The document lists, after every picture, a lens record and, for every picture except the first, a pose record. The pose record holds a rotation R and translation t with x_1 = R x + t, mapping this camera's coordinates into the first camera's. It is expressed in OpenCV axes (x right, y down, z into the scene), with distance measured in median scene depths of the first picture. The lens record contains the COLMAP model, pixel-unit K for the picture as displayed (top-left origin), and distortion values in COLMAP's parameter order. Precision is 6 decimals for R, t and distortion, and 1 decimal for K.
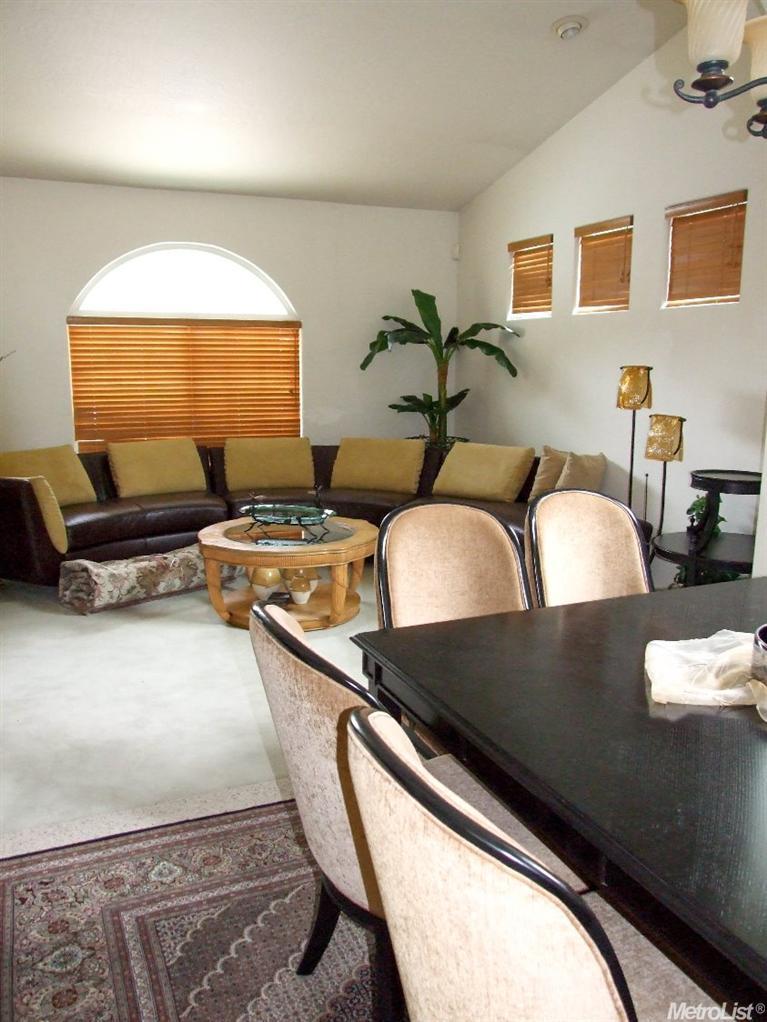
lens RADIAL K [[801.9, 0, 383.5], [0, 801.9, 511.0], [0, 0, 1]] dist [-0.001046, 0.001832]
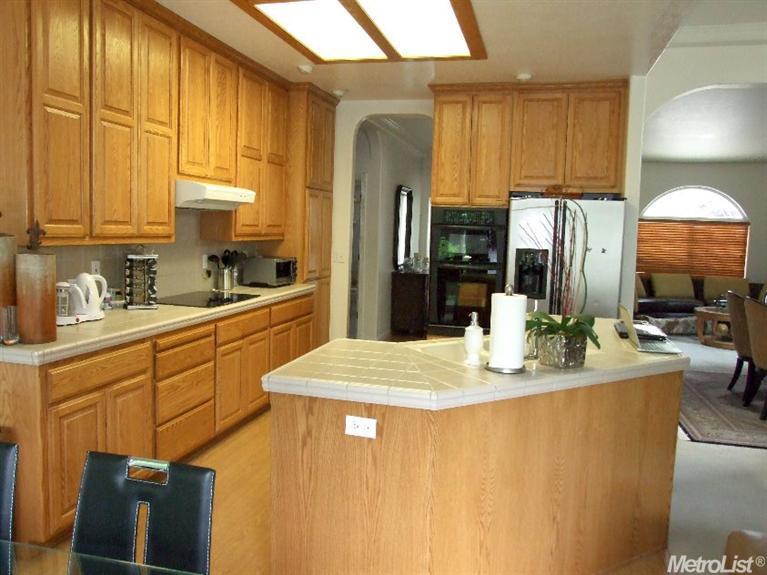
lens RADIAL K [[601.8, 0, 397.6], [0, 601.8, 284.5], [0, 0, 1]] dist [-0.001046, 0.001832]
pose [[0.810134, 0.079201, -0.580870, 0.079597], [-0.134227, 0.989571, -0.052279, 0.131506], [0.570672, 0.120322, 0.812316, -0.808455]]
